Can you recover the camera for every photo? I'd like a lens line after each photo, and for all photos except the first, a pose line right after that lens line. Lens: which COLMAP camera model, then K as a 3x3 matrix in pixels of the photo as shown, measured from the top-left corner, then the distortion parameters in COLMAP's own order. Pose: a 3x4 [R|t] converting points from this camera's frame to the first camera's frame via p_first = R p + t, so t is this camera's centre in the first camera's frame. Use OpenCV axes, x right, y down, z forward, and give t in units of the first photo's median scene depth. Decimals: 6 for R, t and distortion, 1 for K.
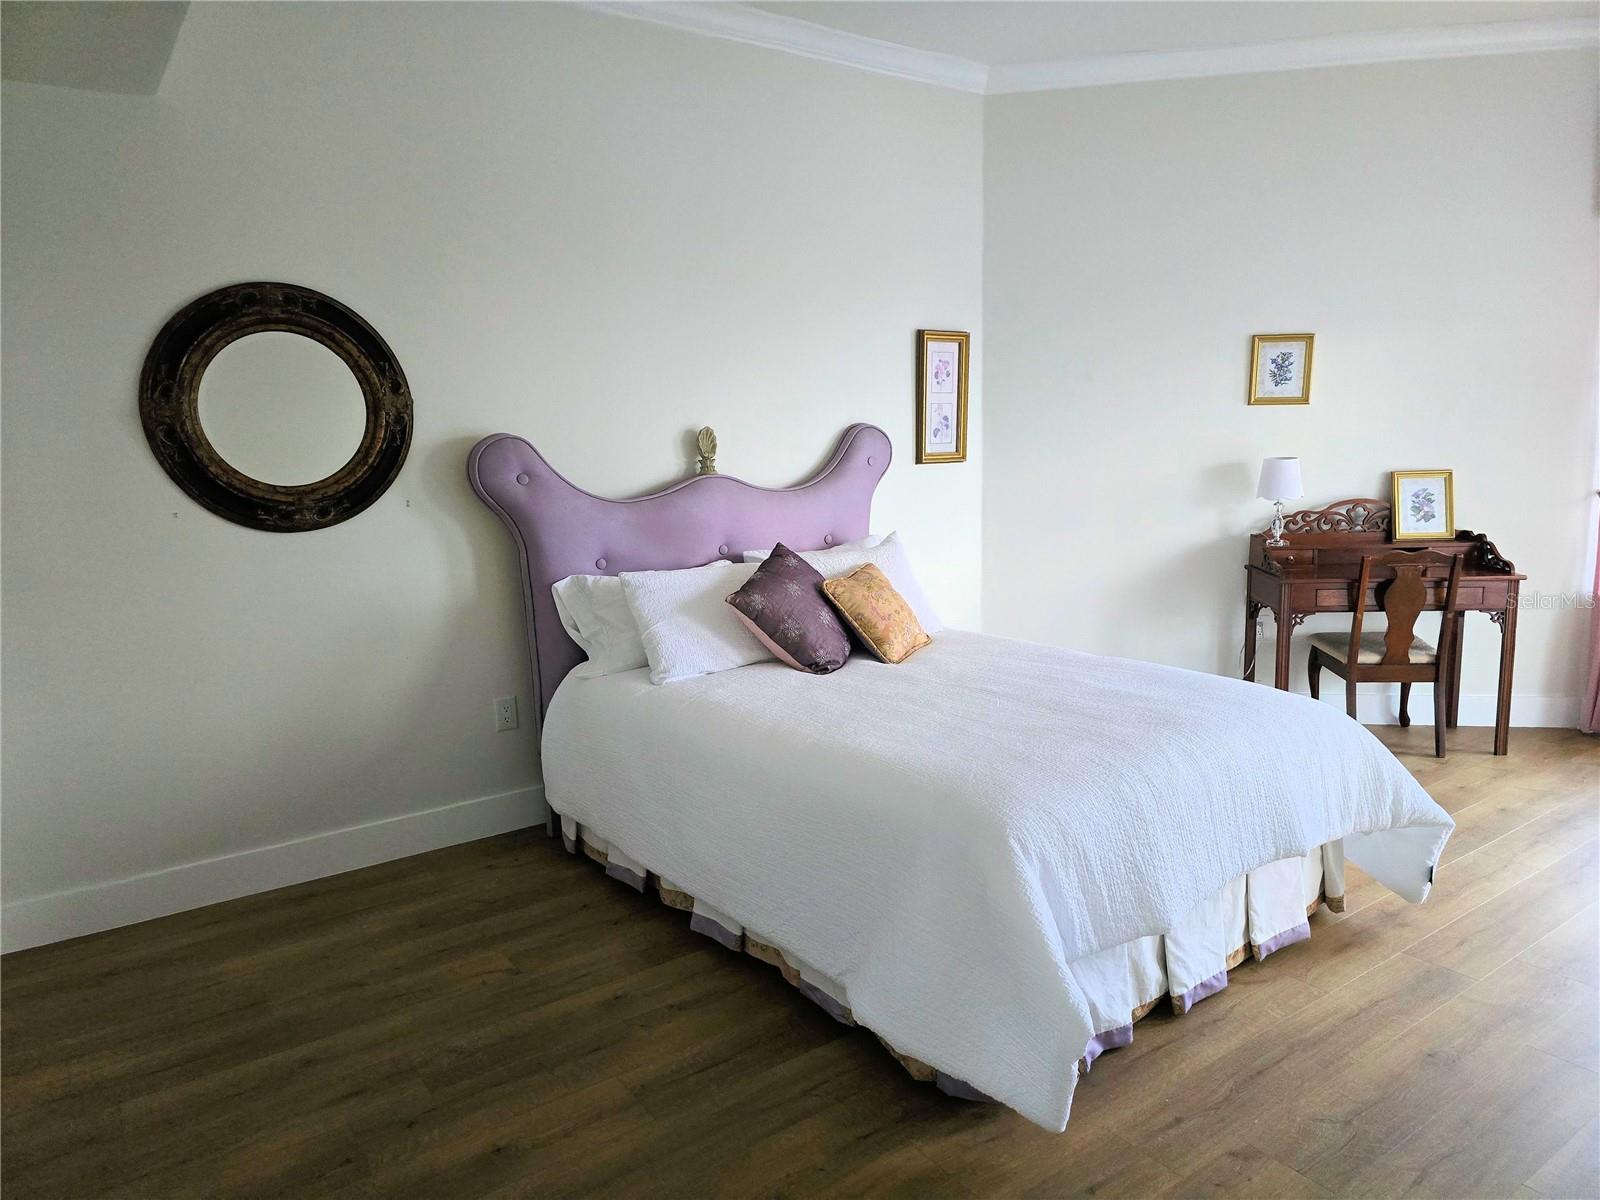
lens RADIAL K [[1066.8, 0, 800.0], [0, 1066.8, 600.0], [0, 0, 1]] dist [0.098308, -0.125153]
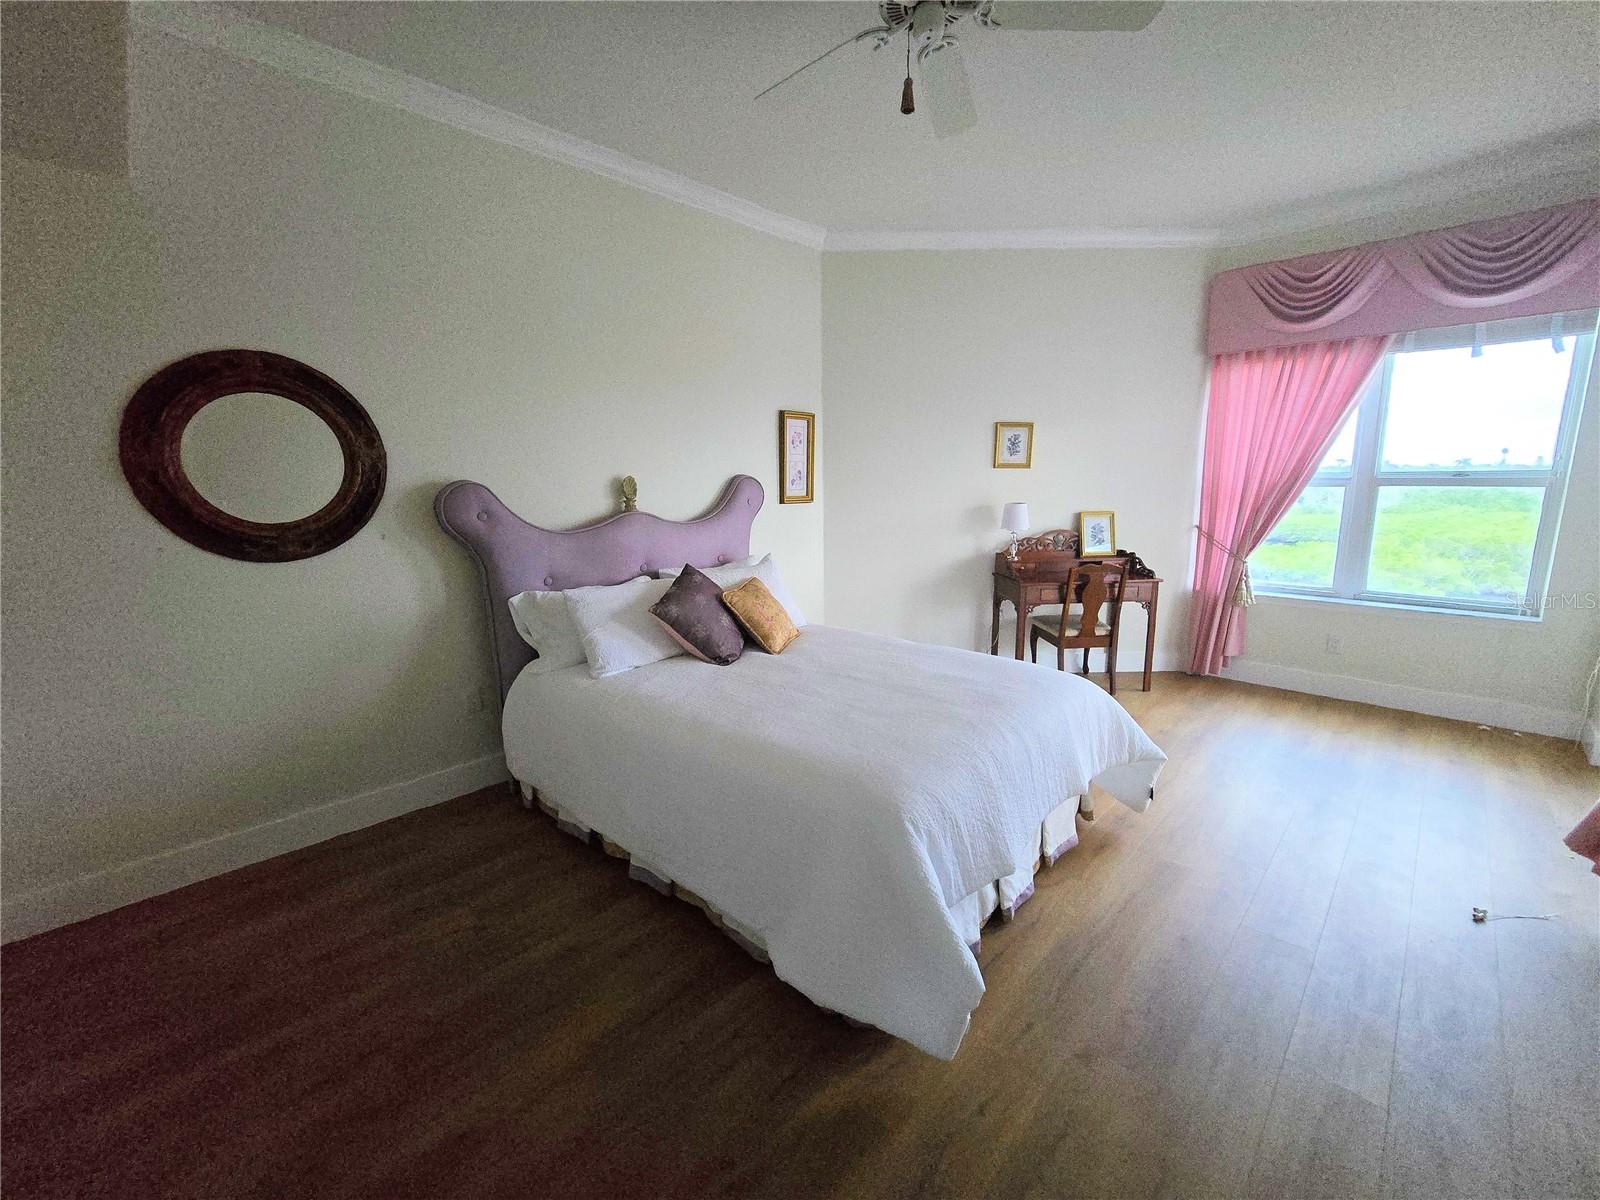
lens RADIAL K [[675.4, 0, 805.7], [0, 675.4, 596.6], [0, 0, 1]] dist [-0.014837, 0.012187]
pose [[0.984258, -0.017197, 0.175898, -0.025414], [0.014620, 0.999766, 0.015933, -0.026088], [-0.176131, -0.013111, 0.984279, 0.158977]]
